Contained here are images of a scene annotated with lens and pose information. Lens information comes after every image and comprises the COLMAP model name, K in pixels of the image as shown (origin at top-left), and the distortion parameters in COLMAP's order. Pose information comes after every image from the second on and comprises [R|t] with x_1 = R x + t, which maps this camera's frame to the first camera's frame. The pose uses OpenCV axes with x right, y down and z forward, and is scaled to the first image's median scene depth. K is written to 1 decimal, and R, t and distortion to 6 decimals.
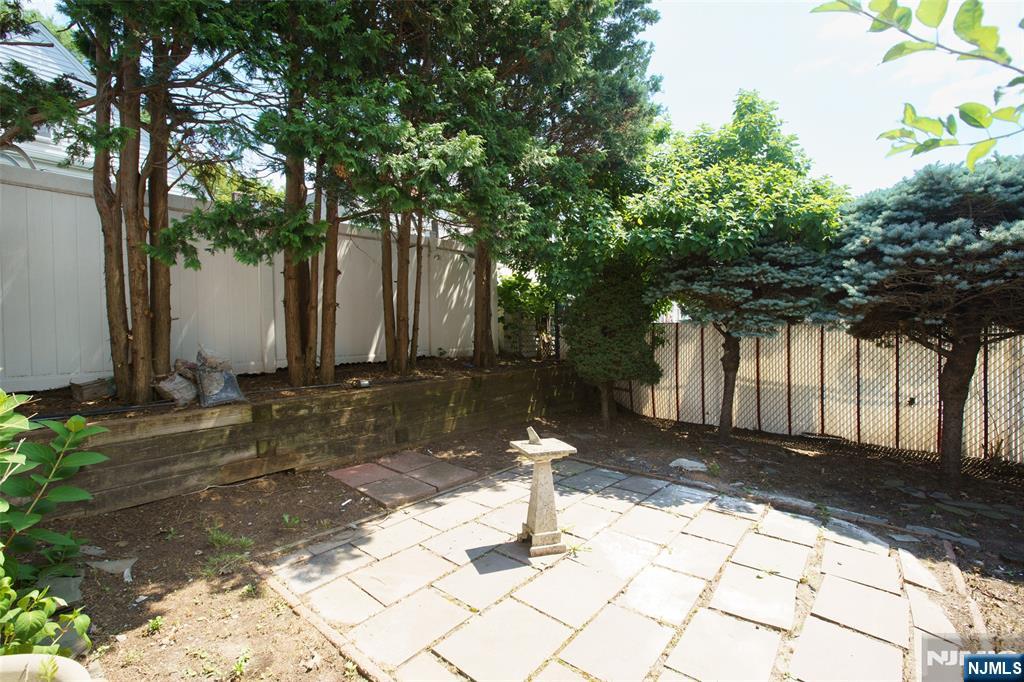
lens RADIAL K [[458.8, 0, 510.1], [0, 458.8, 331.1], [0, 0, 1]] dist [-0.022581, 0.000417]
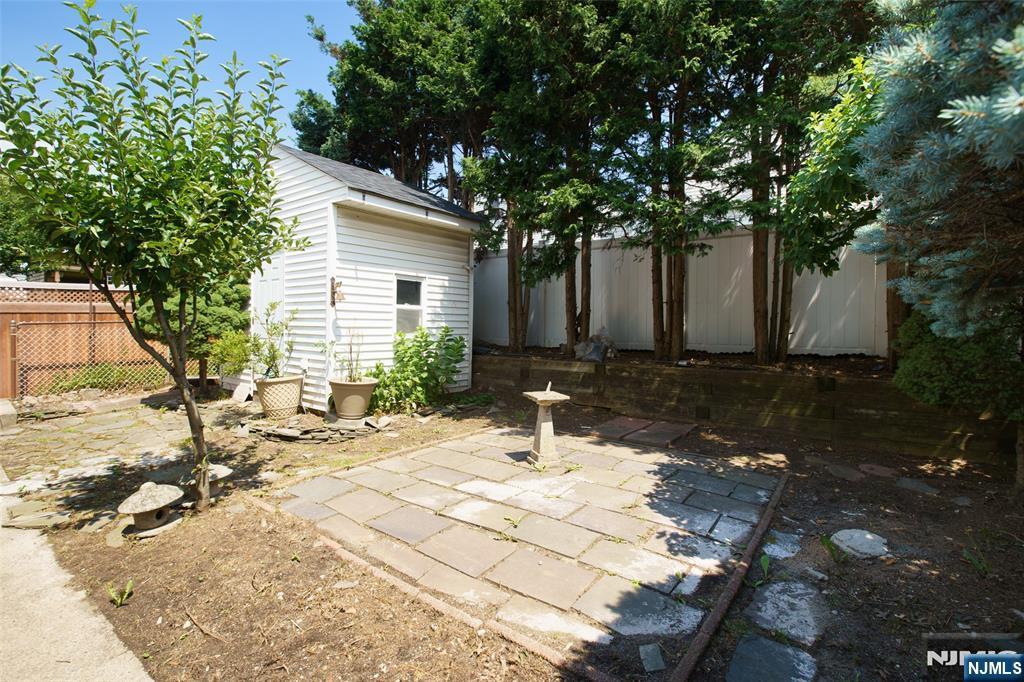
lens RADIAL K [[479.0, 0, 525.1], [0, 479.0, 333.8], [0, 0, 1]] dist [-0.004231, -0.000370]
pose [[0.073600, 0.026204, -0.996944, 1.225172], [-0.016309, 0.999553, 0.025069, 0.014557], [0.997154, 0.014414, 0.073995, 0.642203]]
